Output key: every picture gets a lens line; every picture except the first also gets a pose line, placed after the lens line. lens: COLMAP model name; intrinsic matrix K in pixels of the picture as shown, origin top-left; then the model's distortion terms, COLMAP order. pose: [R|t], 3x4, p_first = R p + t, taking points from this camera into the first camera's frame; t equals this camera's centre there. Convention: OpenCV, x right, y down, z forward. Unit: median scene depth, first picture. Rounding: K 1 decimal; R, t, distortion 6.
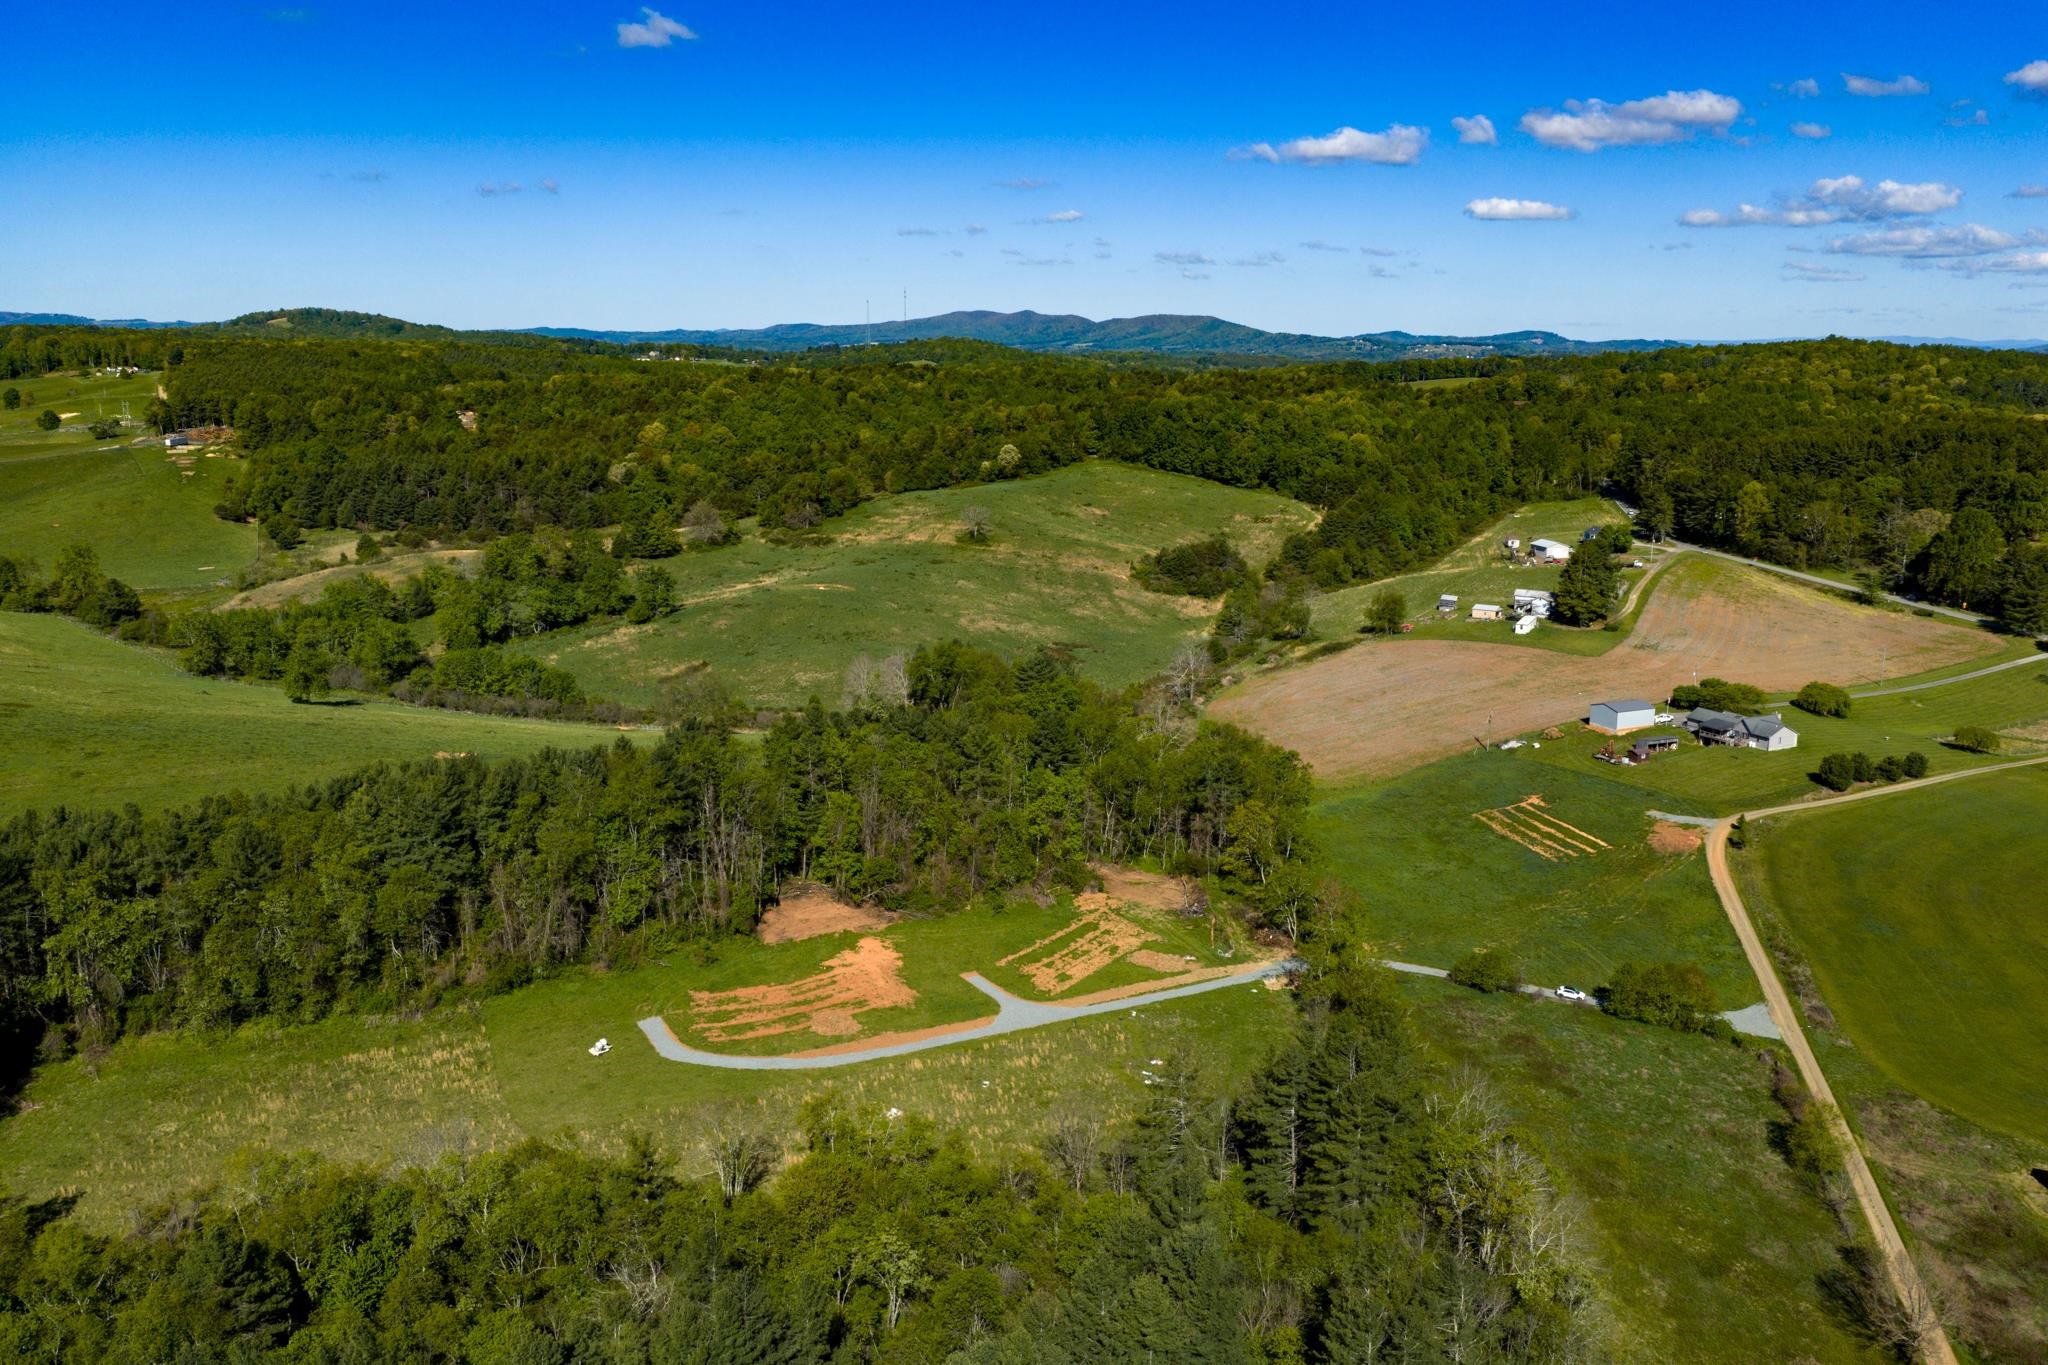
lens RADIAL K [[1674.7, 0, 1024.0], [0, 1674.7, 682.5], [0, 0, 1]] dist [0.004909, -0.014860]
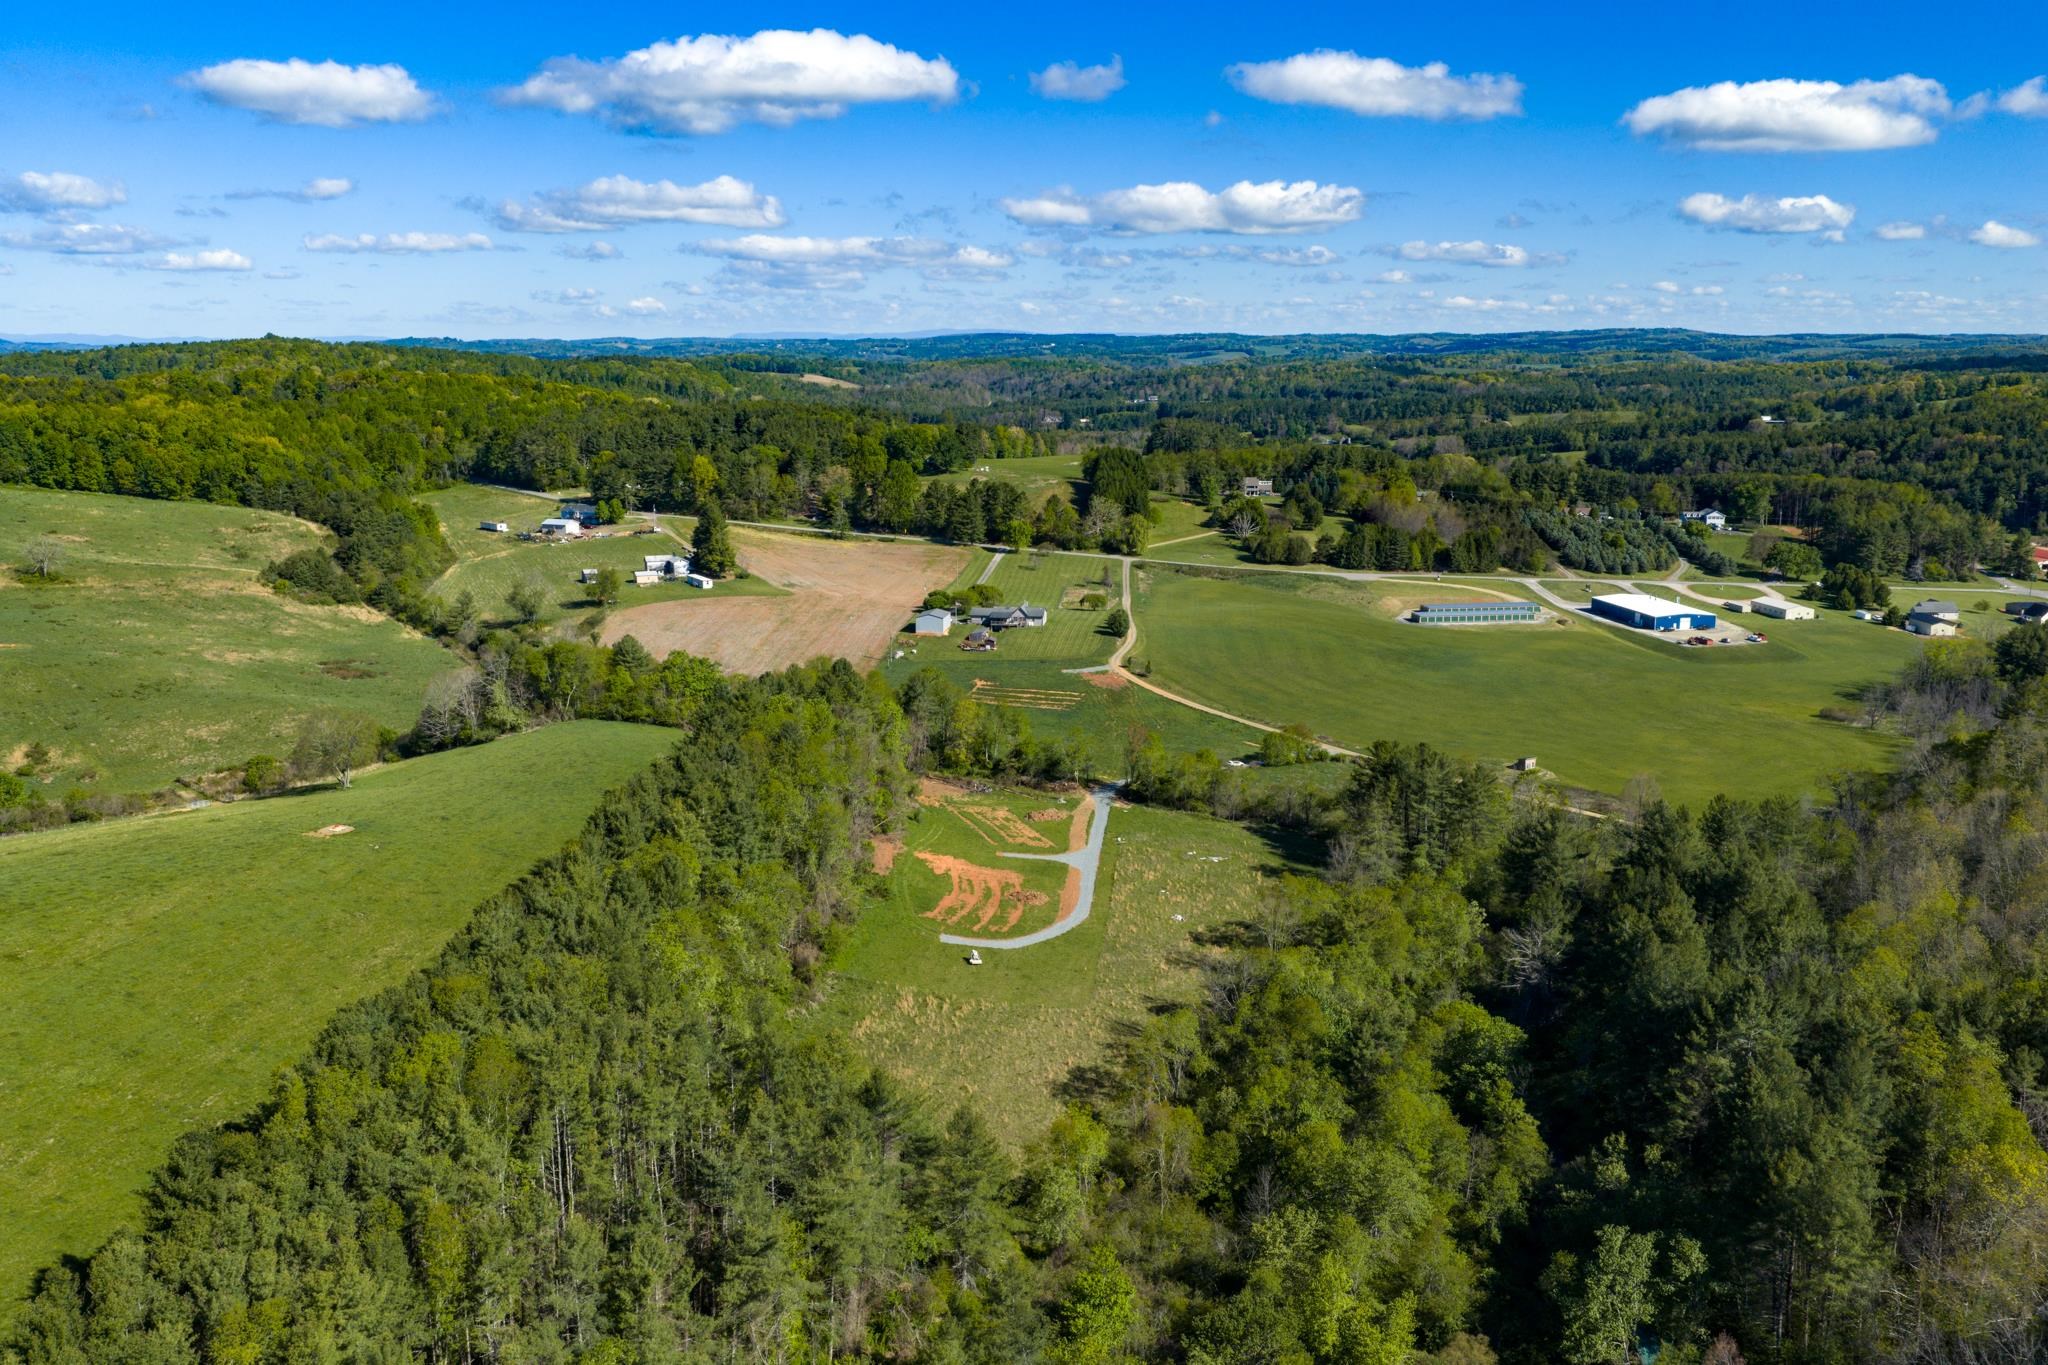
lens RADIAL K [[1675.8, 0, 1024.0], [0, 1675.8, 682.5], [0, 0, 1]] dist [0.015034, -0.021291]
pose [[0.558983, -0.169889, 0.811588, -0.551418], [0.169427, 0.981537, 0.088771, -0.031070], [-0.811685, 0.087883, 0.577446, 0.142184]]
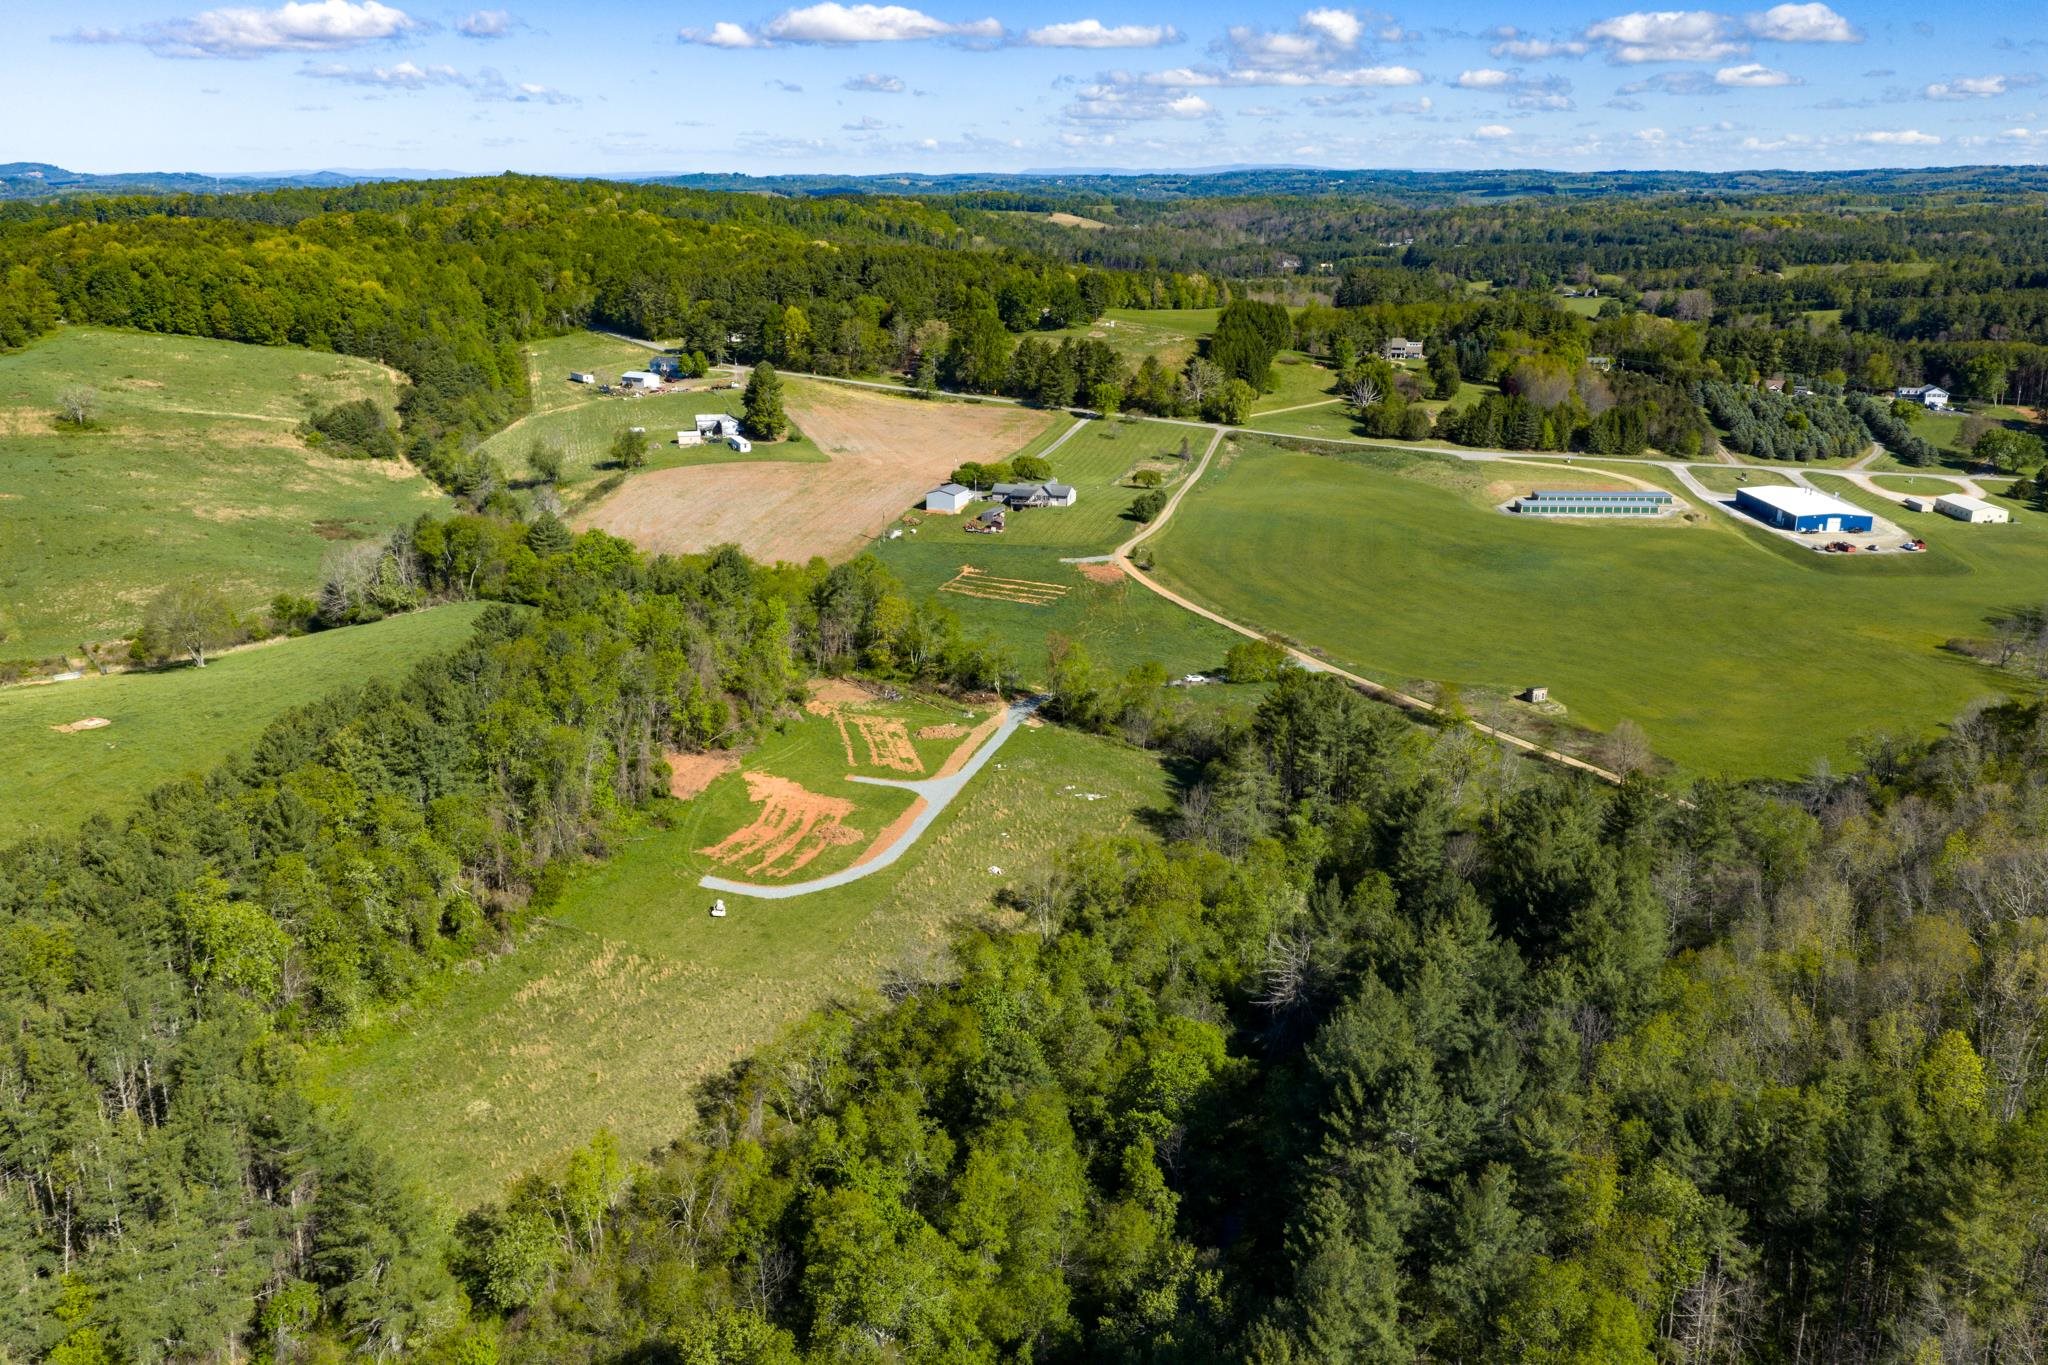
lens RADIAL K [[1675.8, 0, 1024.0], [0, 1675.8, 682.5], [0, 0, 1]] dist [0.015034, -0.021291]
pose [[0.688638, -0.211721, 0.693507, -0.391133], [0.146301, 0.977322, 0.153093, -0.022700], [-0.710193, -0.003965, 0.703996, 0.072126]]
